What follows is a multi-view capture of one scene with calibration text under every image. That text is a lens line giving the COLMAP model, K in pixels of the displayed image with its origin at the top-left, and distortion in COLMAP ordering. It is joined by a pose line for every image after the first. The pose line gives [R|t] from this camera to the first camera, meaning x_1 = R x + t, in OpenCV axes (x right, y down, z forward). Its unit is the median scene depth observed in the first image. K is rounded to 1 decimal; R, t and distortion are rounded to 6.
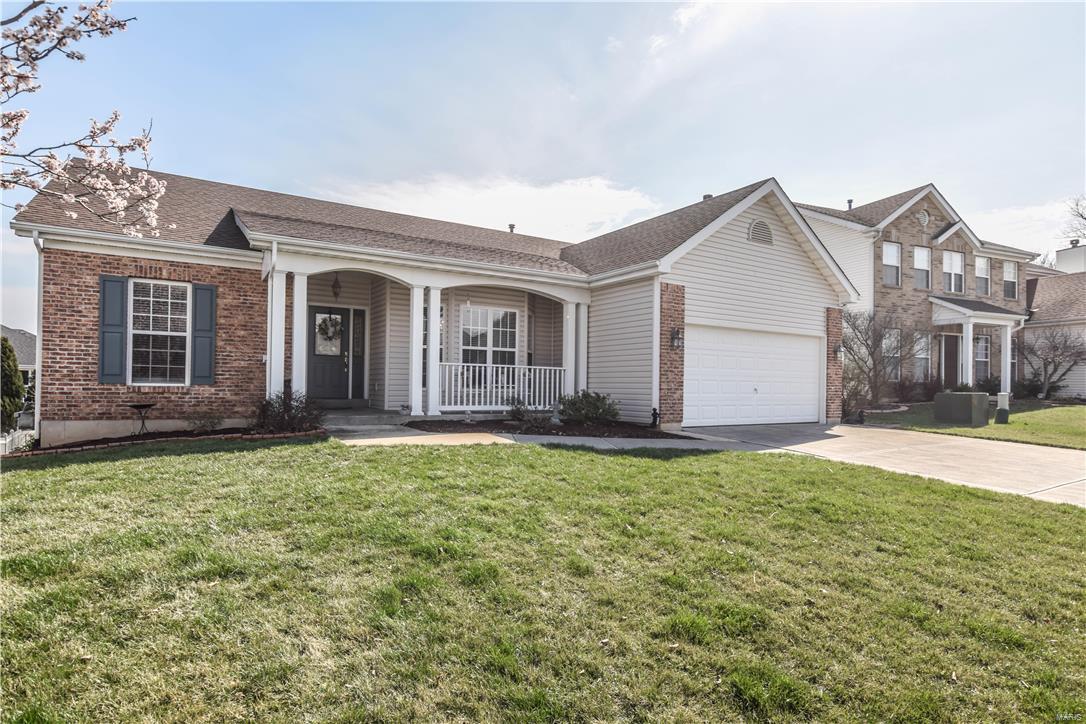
lens RADIAL K [[597.1, 0, 524.1], [0, 597.1, 383.9], [0, 0, 1]] dist [-0.008284, -0.001310]
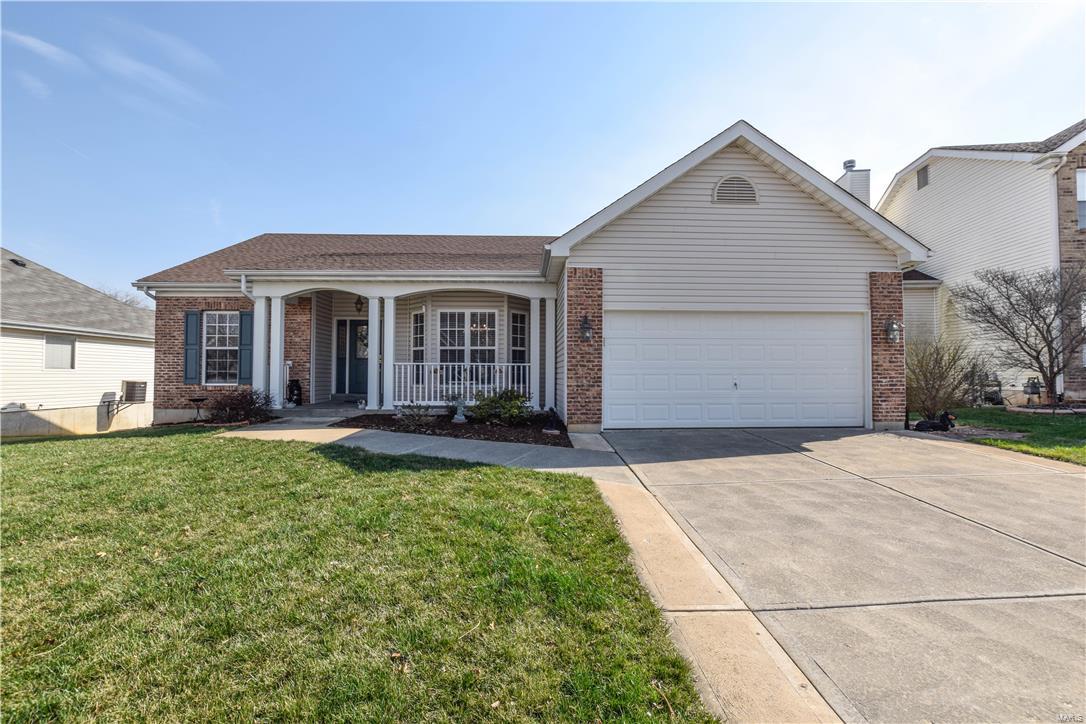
lens RADIAL K [[486.4, 0, 545.4], [0, 486.4, 363.7], [0, 0, 1]] dist [-0.019973, 0.002400]
pose [[0.866460, -0.026406, -0.498547, 0.545878], [0.013671, 0.999481, -0.029179, -0.003370], [0.499059, 0.018466, 0.866371, 0.335987]]
